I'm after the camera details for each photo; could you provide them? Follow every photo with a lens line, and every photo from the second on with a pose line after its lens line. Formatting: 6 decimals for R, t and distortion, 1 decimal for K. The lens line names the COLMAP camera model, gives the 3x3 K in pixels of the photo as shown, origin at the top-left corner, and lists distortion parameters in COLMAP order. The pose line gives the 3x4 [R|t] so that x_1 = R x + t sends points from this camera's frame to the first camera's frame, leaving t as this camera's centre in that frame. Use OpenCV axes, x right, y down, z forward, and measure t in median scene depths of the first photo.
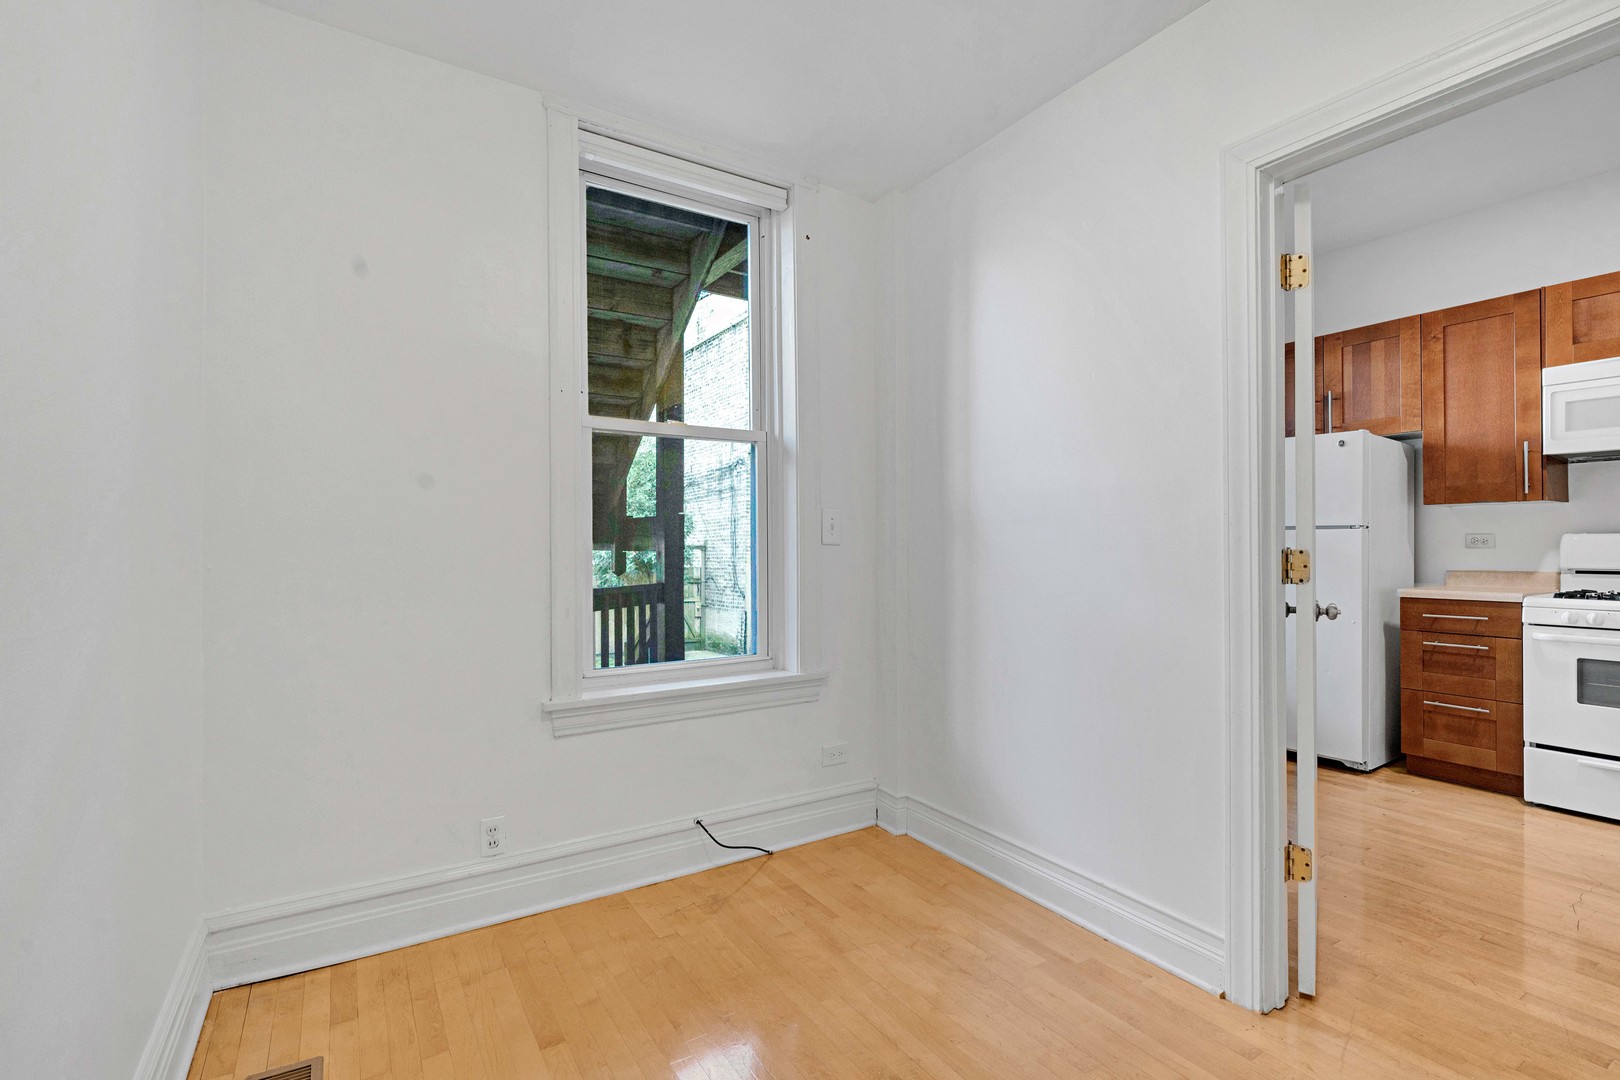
lens RADIAL K [[732.4, 0, 810.0], [0, 732.4, 540.0], [0, 0, 1]] dist [-0.003951, 0.000282]
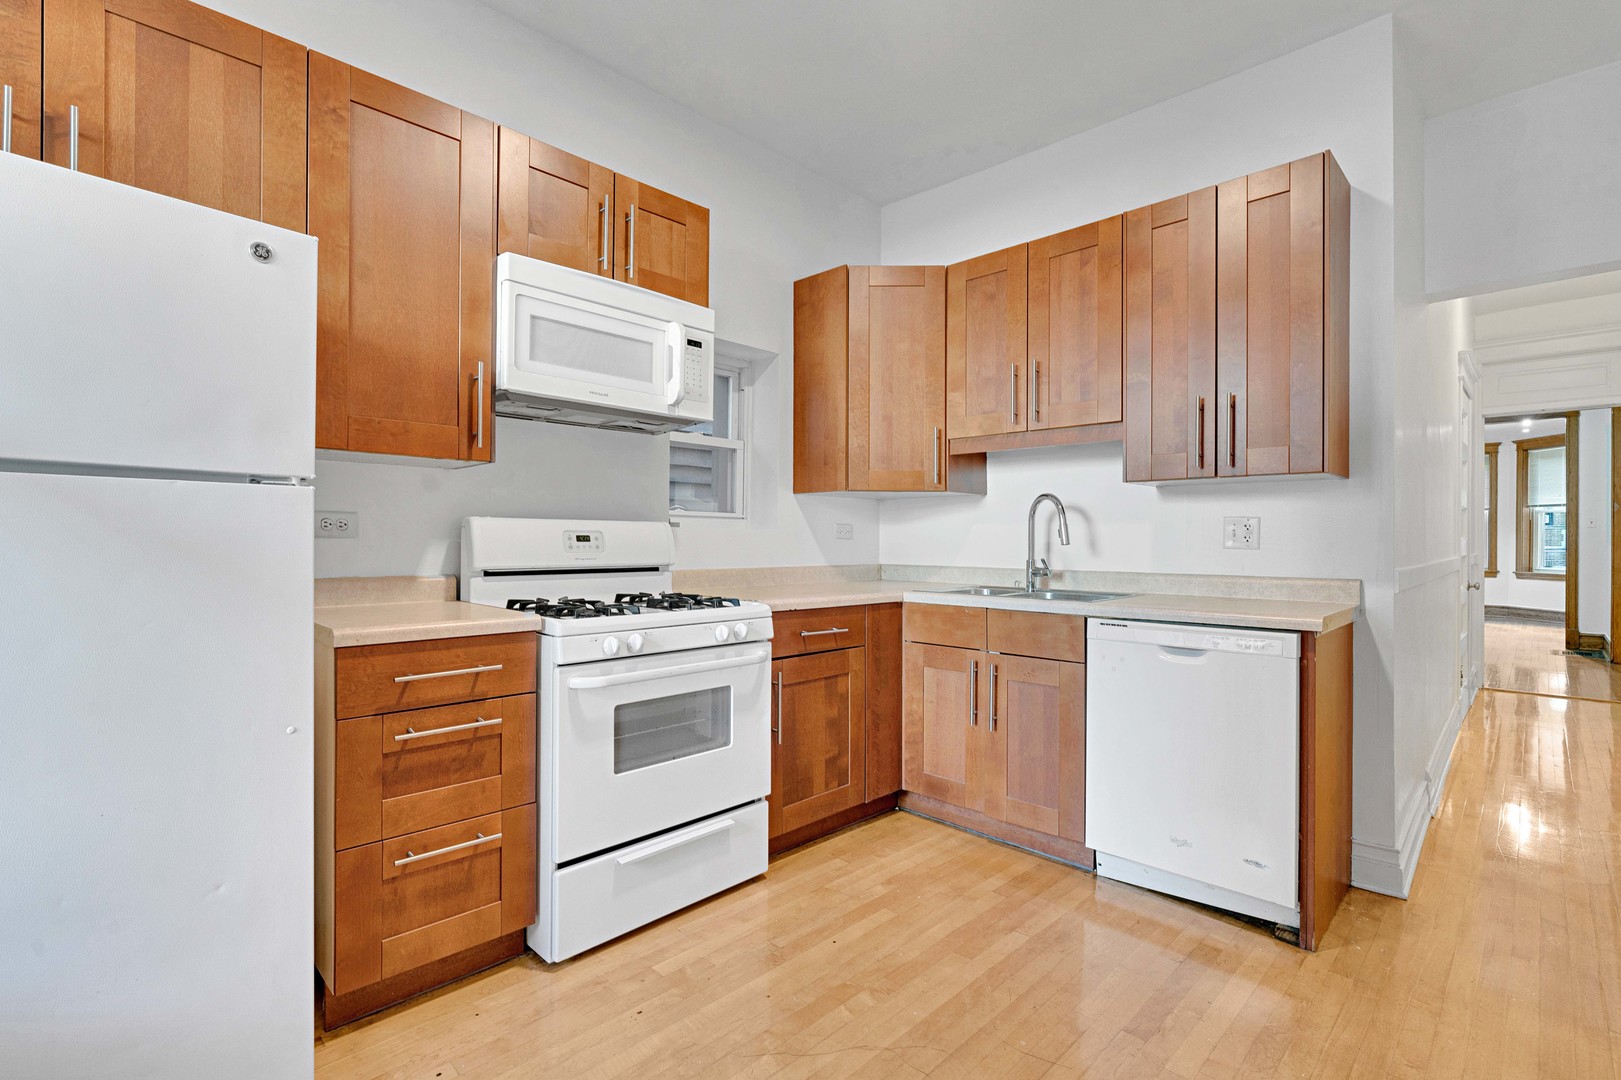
lens RADIAL K [[732.8, 0, 810.5], [0, 732.8, 540.0], [0, 0, 1]] dist [-0.003951, 0.000282]
pose [[-0.229658, -0.001500, 0.973270, 0.330631], [-0.013342, 0.999910, -0.001607, 0.010251], [-0.973180, -0.013355, -0.229658, 0.878528]]
